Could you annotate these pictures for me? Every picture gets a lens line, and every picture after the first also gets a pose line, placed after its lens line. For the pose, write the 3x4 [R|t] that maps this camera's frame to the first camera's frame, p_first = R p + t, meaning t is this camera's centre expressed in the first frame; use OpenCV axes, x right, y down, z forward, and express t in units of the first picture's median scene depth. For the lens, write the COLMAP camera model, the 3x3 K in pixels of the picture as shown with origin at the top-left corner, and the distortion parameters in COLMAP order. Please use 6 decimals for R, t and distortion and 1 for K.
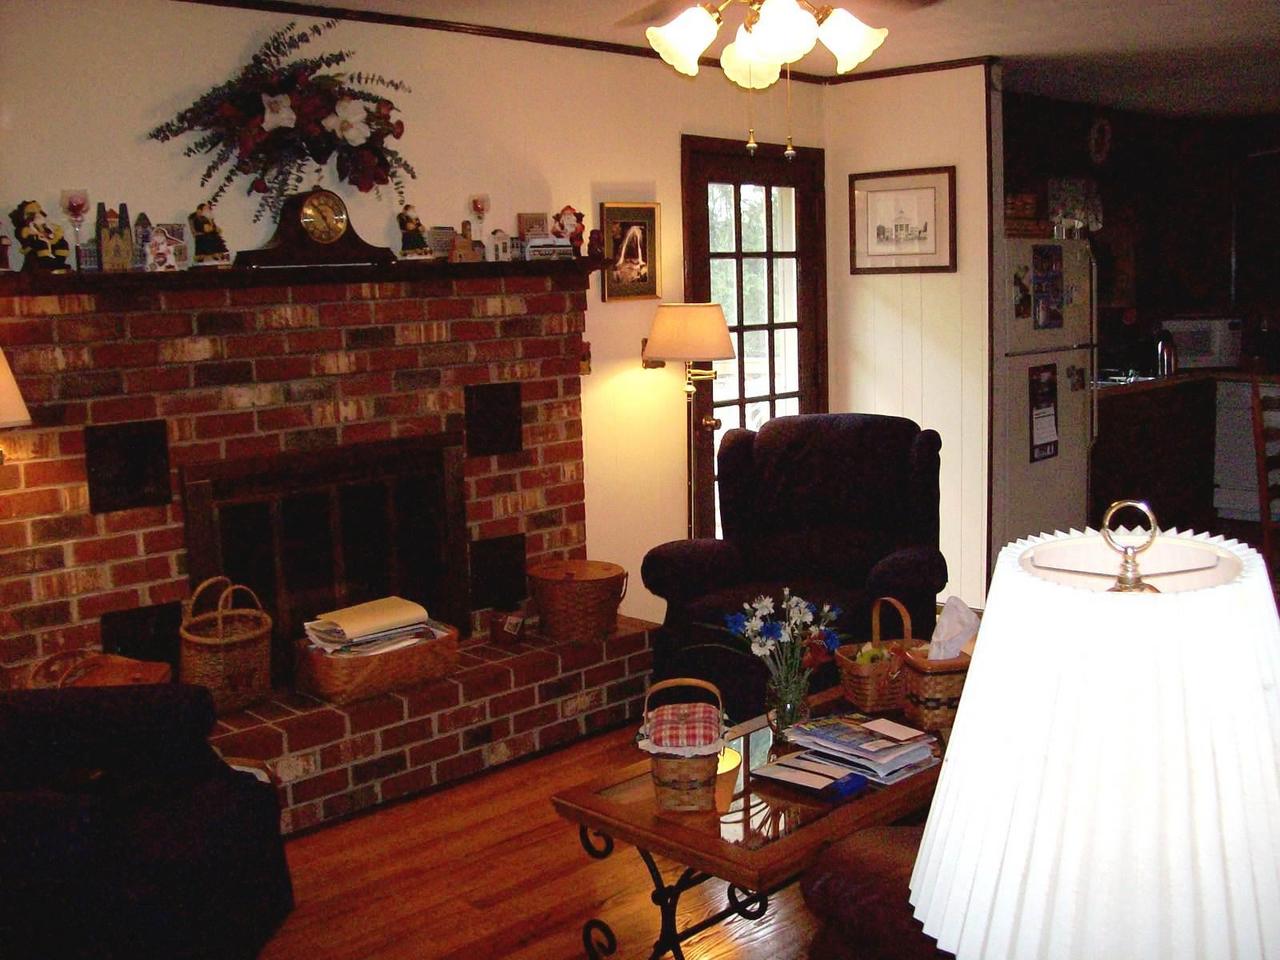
lens RADIAL K [[1347.2, 0, 640.0], [0, 1347.2, 480.0], [0, 0, 1]] dist [-0.177285, 0.147585]
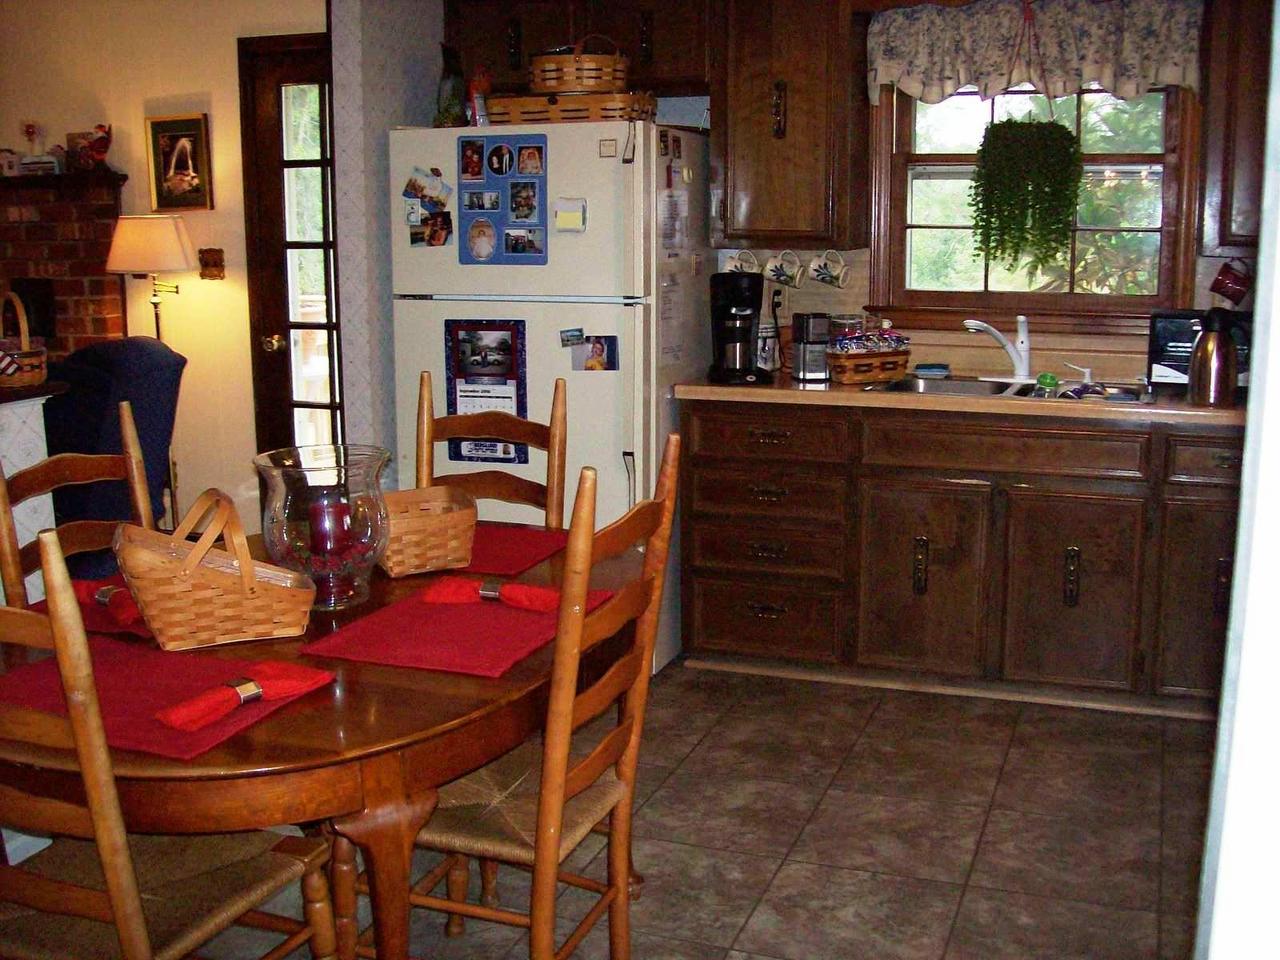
lens RADIAL K [[1347.2, 0, 640.0], [0, 1347.2, 480.0], [0, 0, 1]] dist [-0.177285, 0.147585]
pose [[0.407611, 0.203896, -0.890101, 1.077284], [-0.146620, 0.976719, 0.156595, -0.141945], [0.901308, 0.066676, 0.428016, 0.901567]]
